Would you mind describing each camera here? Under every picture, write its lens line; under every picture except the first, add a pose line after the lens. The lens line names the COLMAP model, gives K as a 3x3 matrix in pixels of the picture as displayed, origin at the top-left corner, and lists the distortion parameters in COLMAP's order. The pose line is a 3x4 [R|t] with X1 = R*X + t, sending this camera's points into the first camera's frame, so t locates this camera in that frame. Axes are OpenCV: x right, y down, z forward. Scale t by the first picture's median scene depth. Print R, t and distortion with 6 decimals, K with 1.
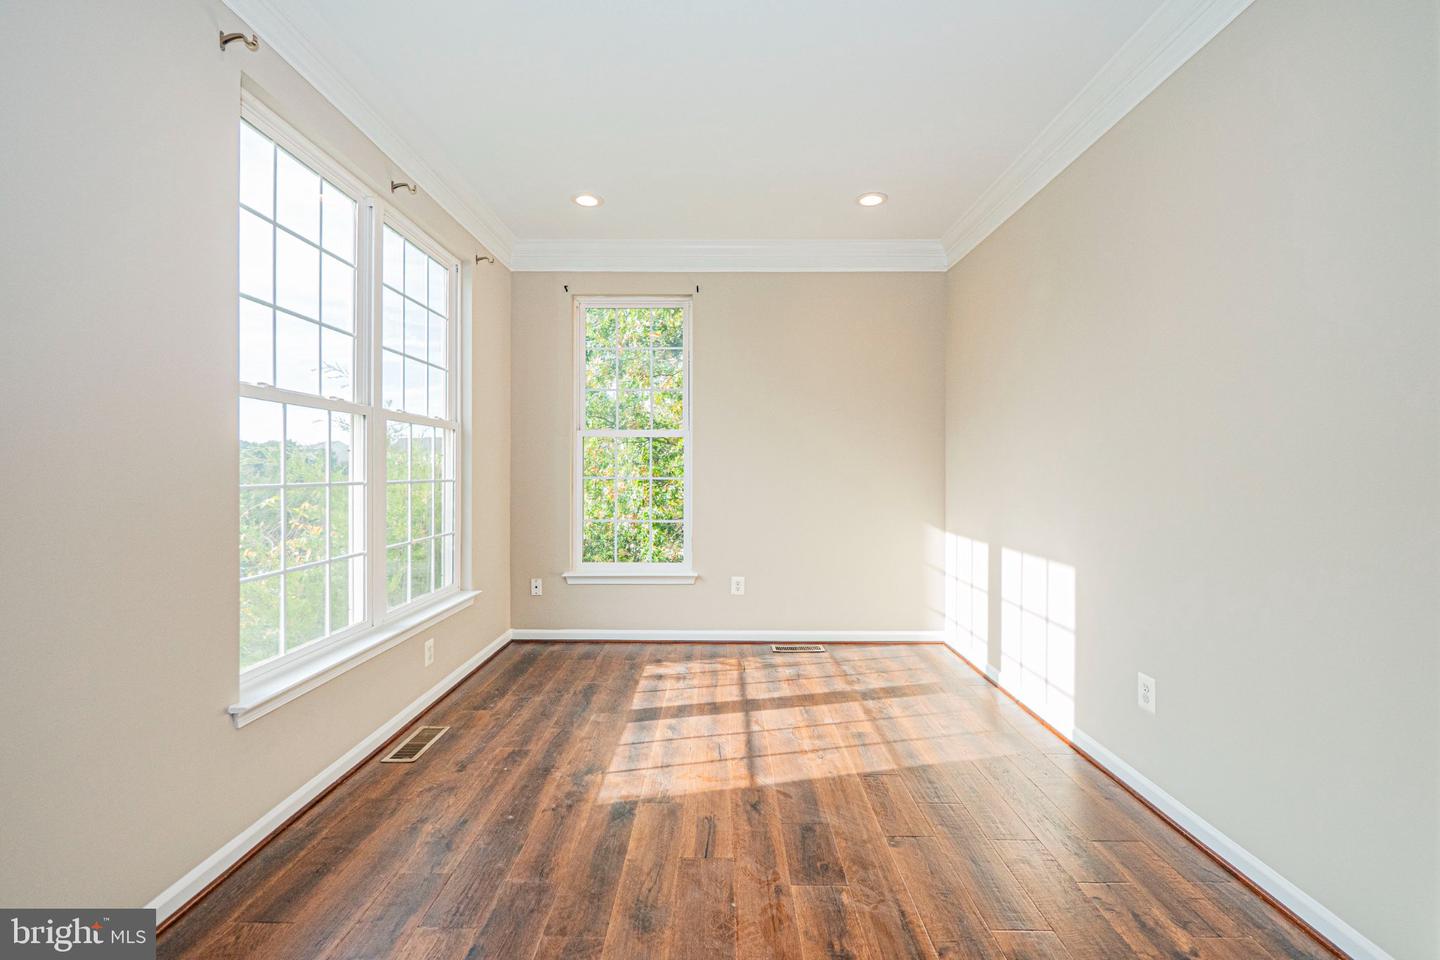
lens RADIAL K [[606.1, 0, 718.8], [0, 606.1, 470.1], [0, 0, 1]] dist [-0.009467, 0.000603]
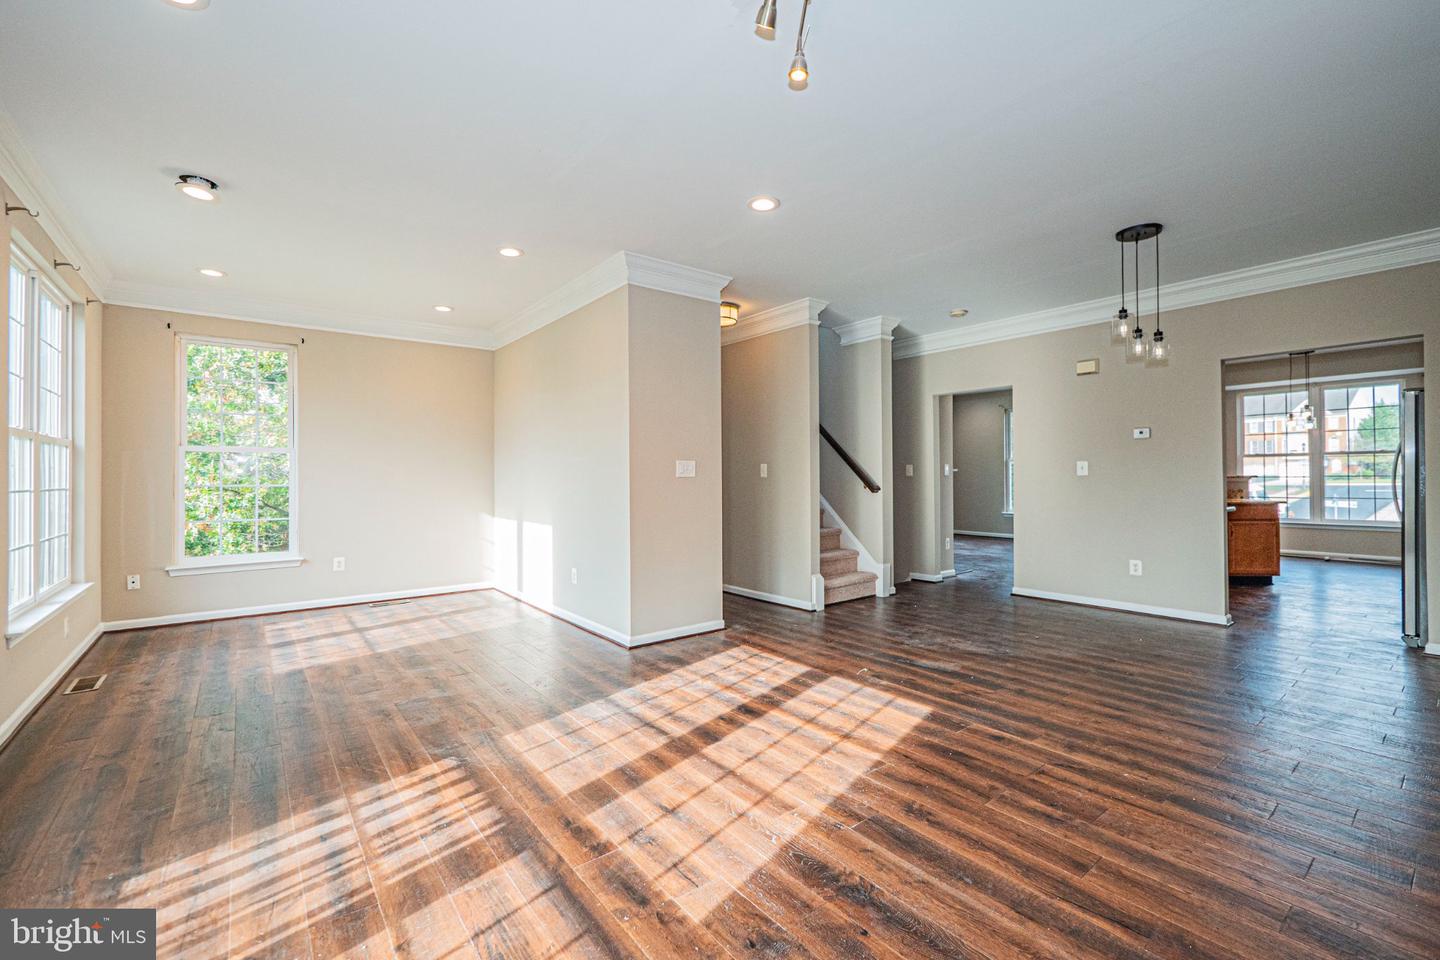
lens RADIAL K [[571.7, 0, 733.9], [0, 571.7, 475.6], [0, 0, 1]] dist [-0.027863, 0.000328]
pose [[0.753640, -0.002554, 0.657282, -0.157822], [0.003299, 0.999995, 0.000104, -0.005210], [-0.657279, 0.002090, 0.753645, -0.641439]]
